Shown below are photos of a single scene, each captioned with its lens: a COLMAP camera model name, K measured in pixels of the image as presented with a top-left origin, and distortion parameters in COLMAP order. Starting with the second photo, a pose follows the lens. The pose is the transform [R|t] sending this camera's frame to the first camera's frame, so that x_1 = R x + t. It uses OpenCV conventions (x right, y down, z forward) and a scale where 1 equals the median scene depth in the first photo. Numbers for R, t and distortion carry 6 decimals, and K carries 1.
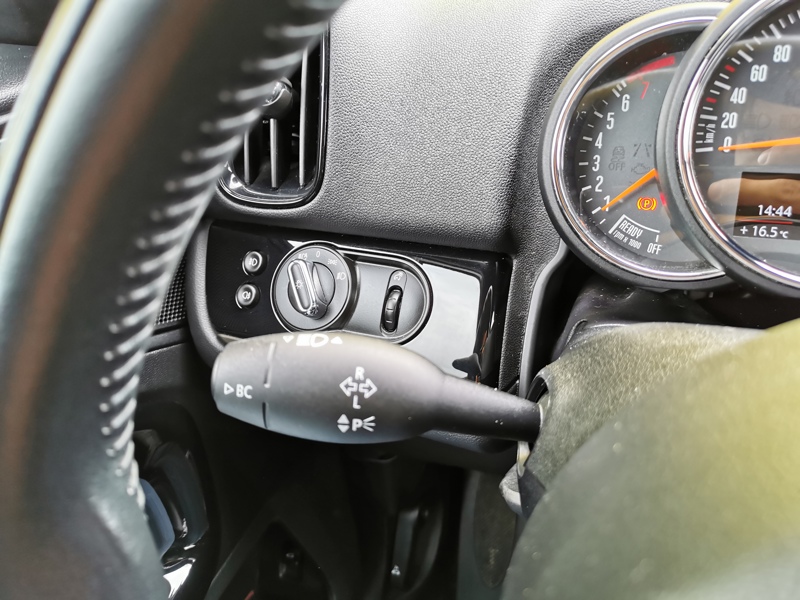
lens RADIAL K [[627.2, 0, 401.3], [0, 627.2, 302.0], [0, 0, 1]] dist [0.031873, -0.024362]
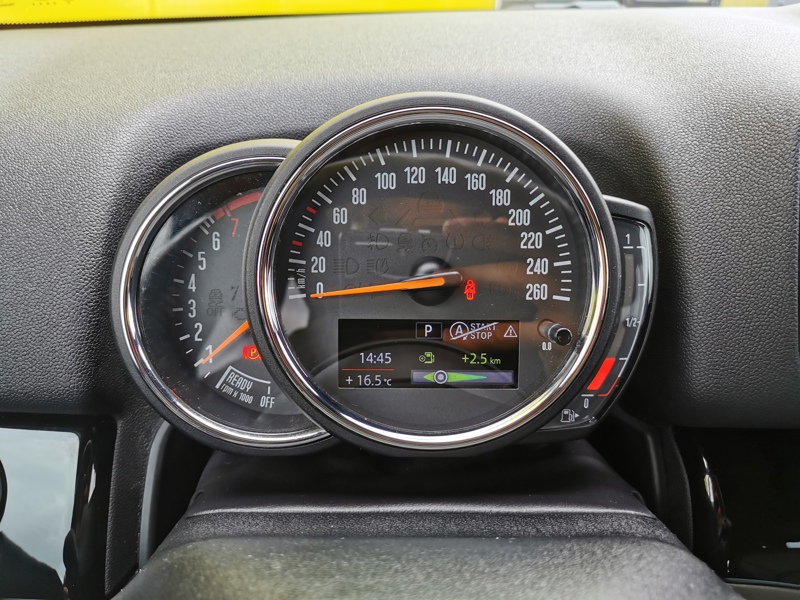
lens RADIAL K [[627.2, 0, 397.8], [0, 627.2, 299.3], [0, 0, 1]] dist [0.031873, -0.024362]
pose [[0.927088, -0.069640, 0.368317, 0.259799], [0.105650, 0.991300, -0.078498, -0.139286], [-0.359646, 0.111687, 0.926380, 0.112171]]
